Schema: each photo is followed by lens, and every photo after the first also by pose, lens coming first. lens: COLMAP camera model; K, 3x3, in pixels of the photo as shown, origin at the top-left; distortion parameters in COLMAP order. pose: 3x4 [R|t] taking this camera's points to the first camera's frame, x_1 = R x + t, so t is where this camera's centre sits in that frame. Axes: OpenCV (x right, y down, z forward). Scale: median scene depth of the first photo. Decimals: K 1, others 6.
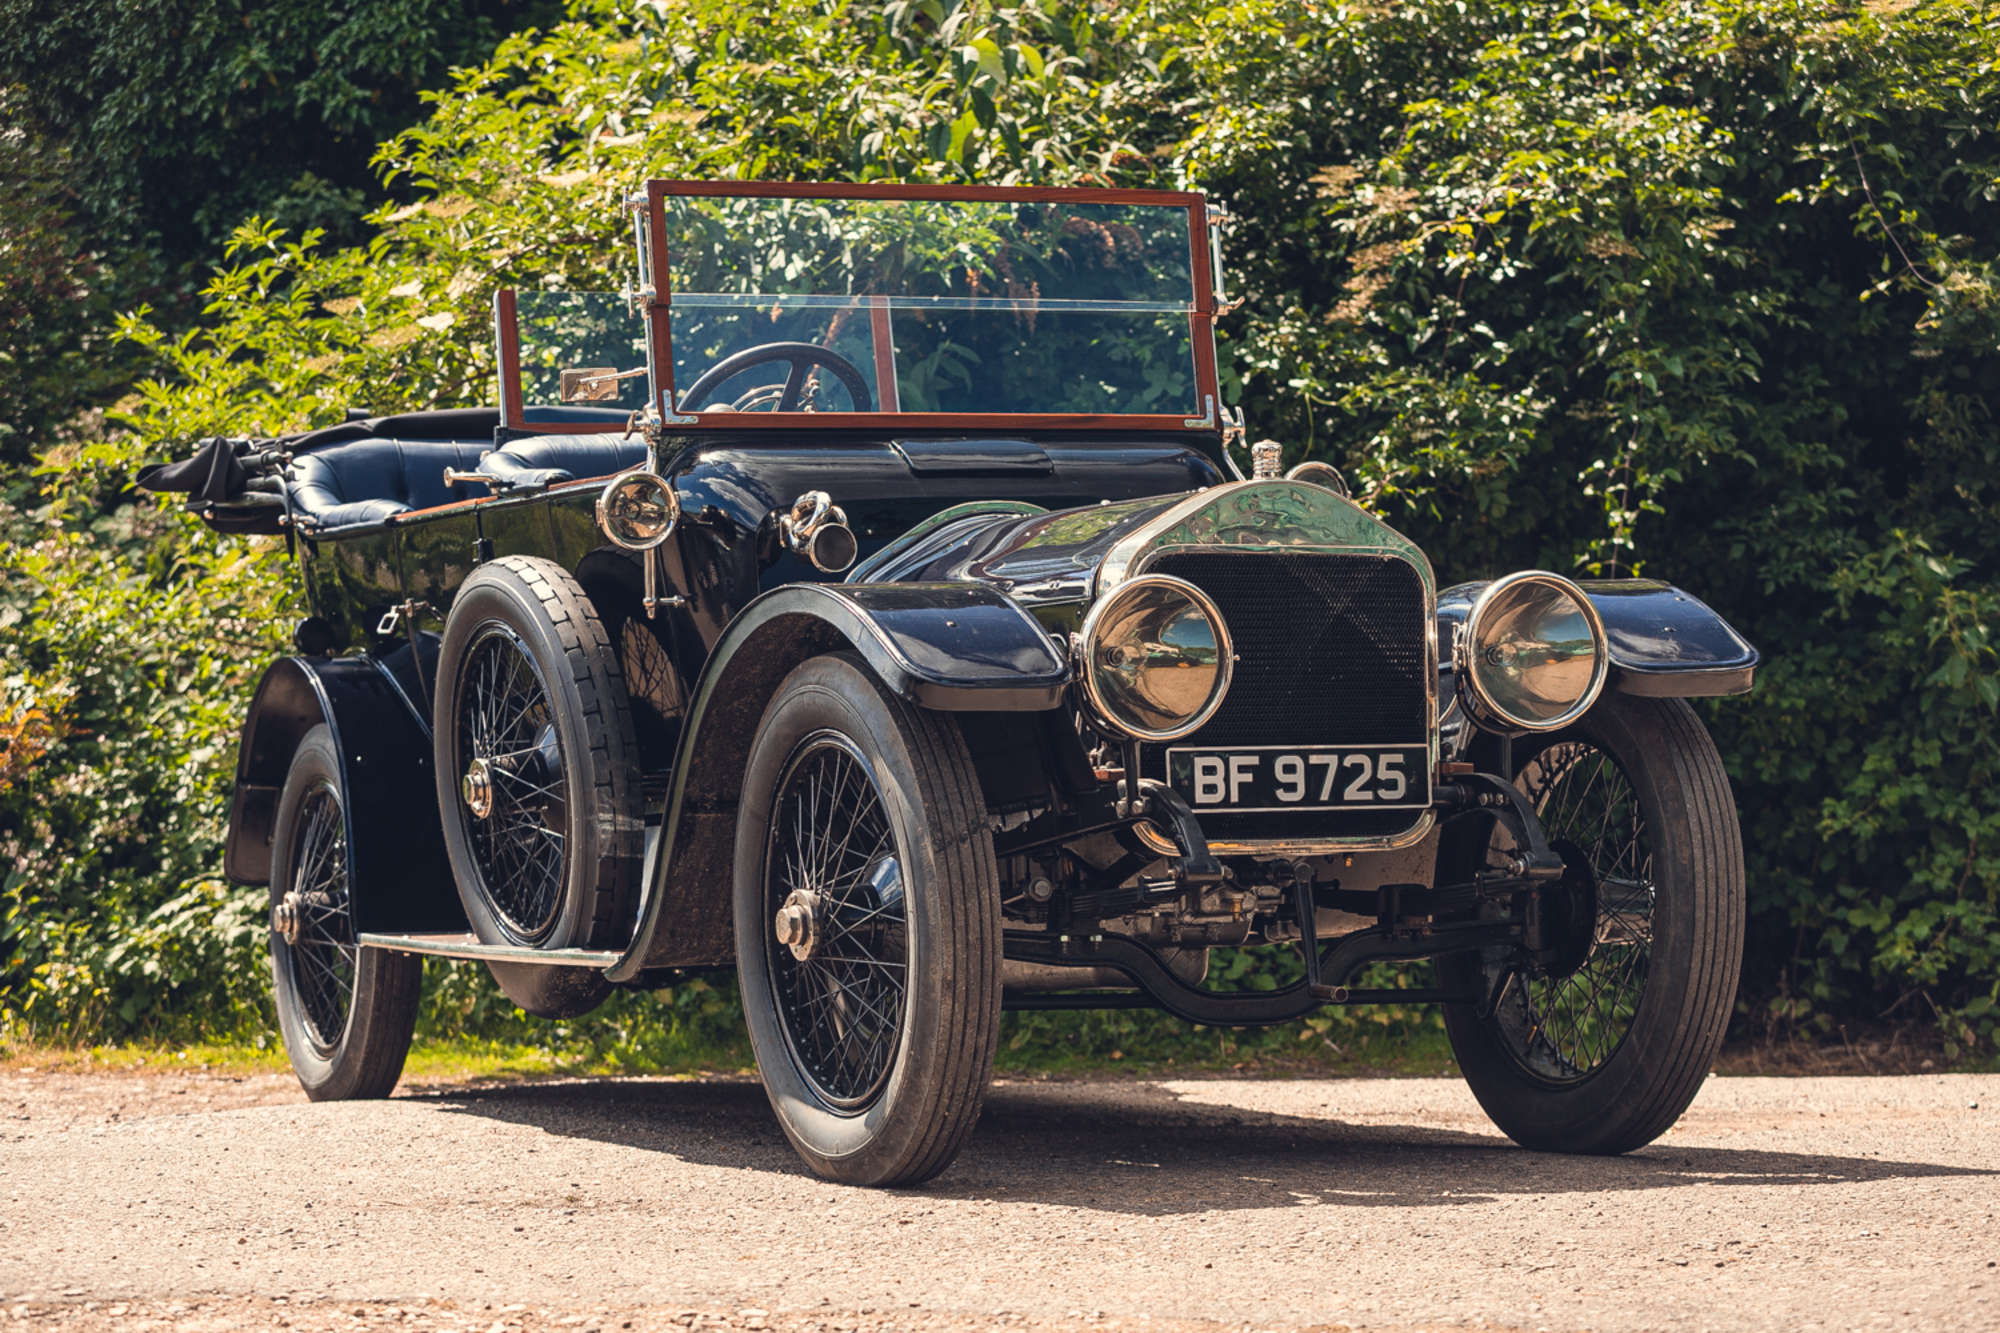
lens RADIAL K [[5170.9, 0, 1004.5], [0, 5170.9, 883.3], [0, 0, 1]] dist [-0.434155, 2.211671]
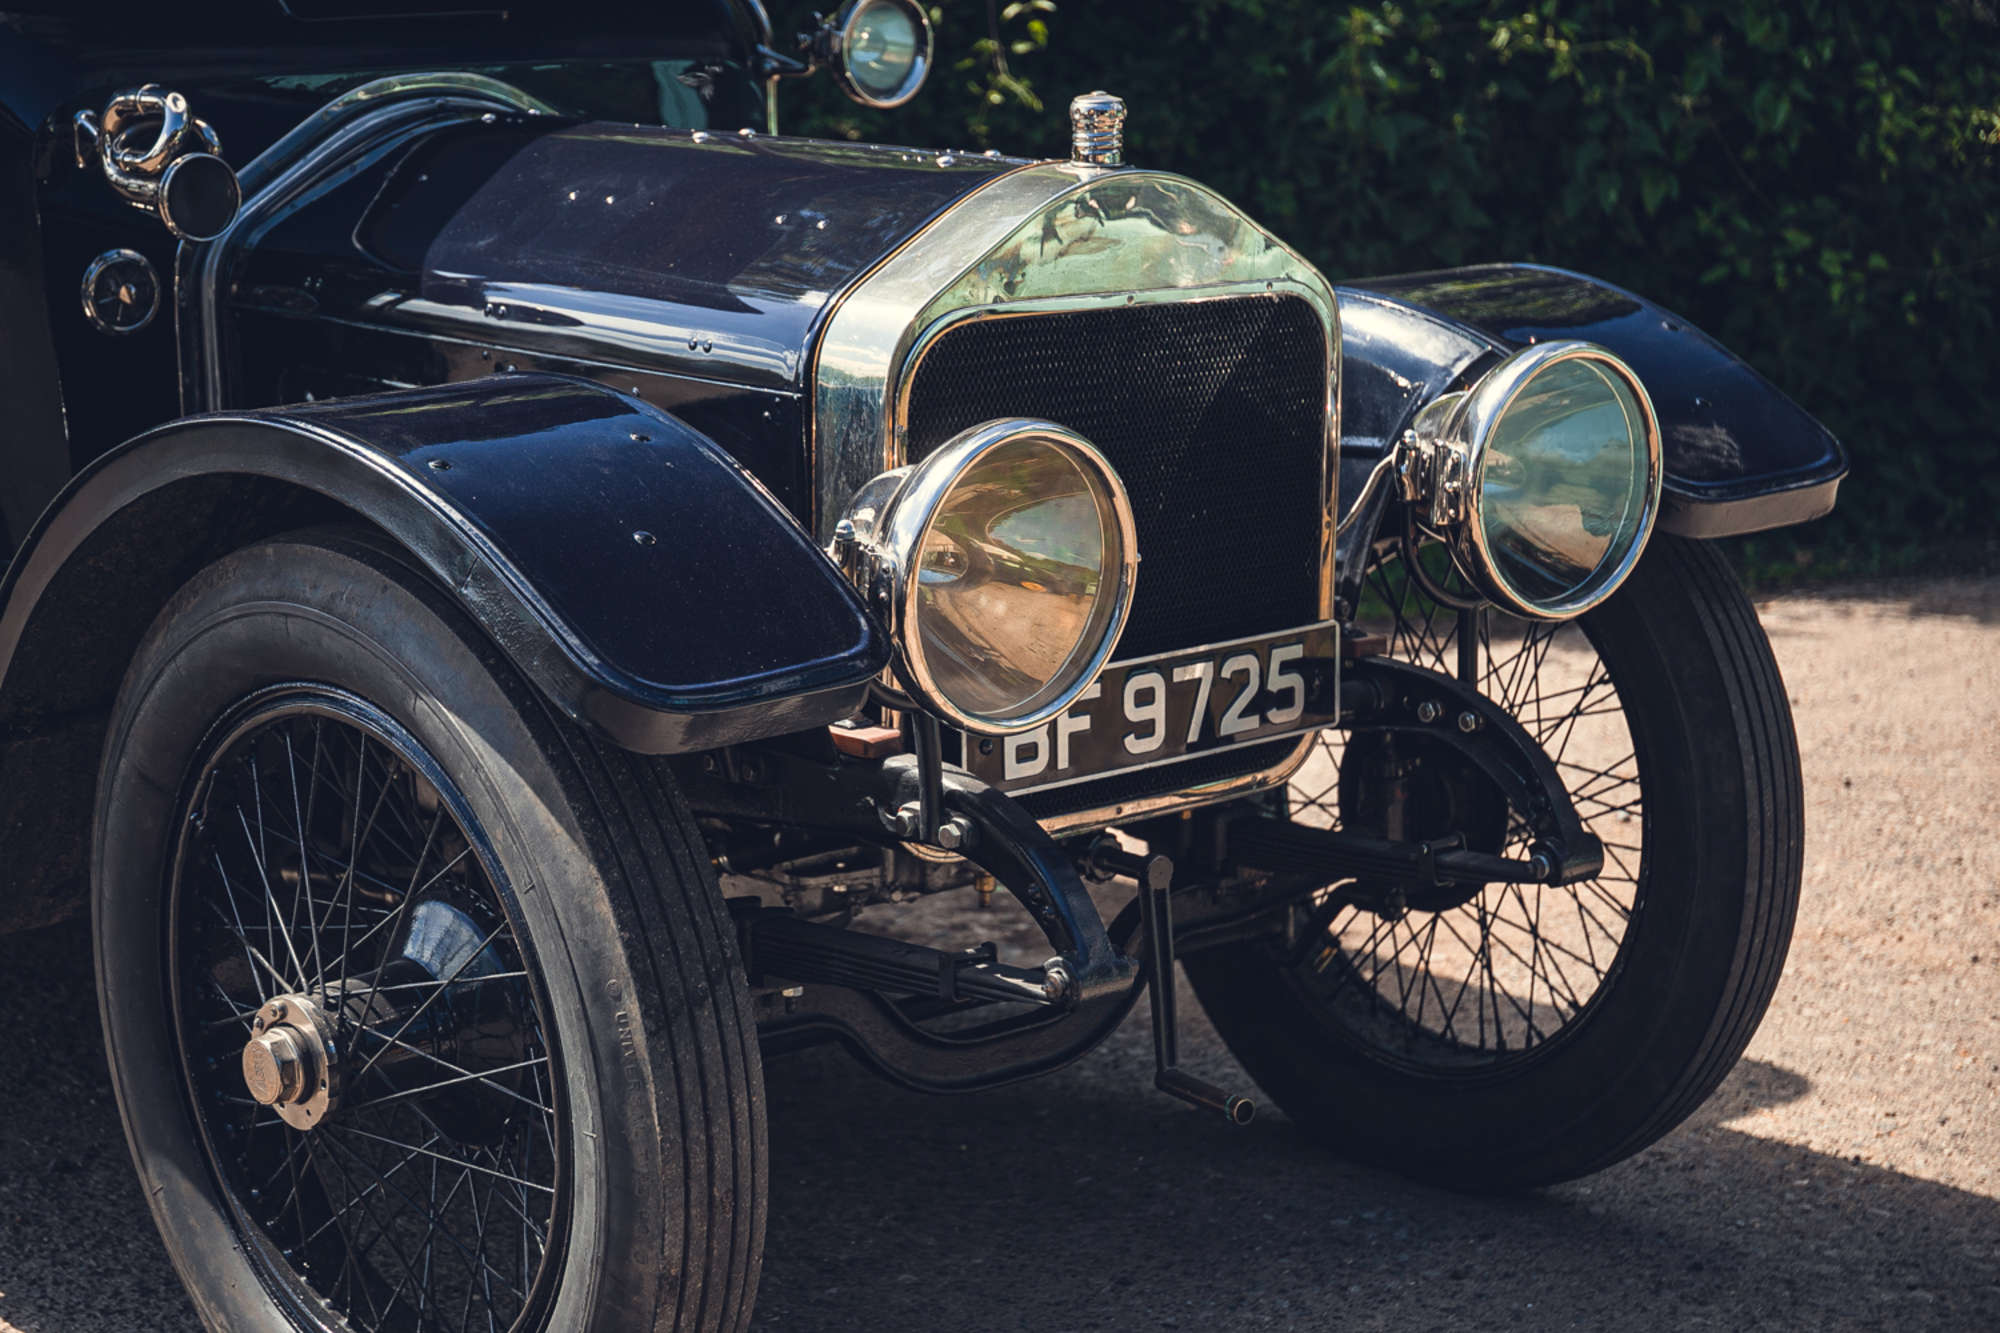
lens RADIAL K [[3795.0, 0, 1028.7], [0, 3795.0, 667.2], [0, 0, 1]] dist [0.143416, 0.195902]
pose [[0.951842, -0.035260, 0.304554, -0.078127], [-0.024287, 0.981571, 0.189548, -0.097223], [-0.305624, -0.187816, 0.933445, 0.575903]]
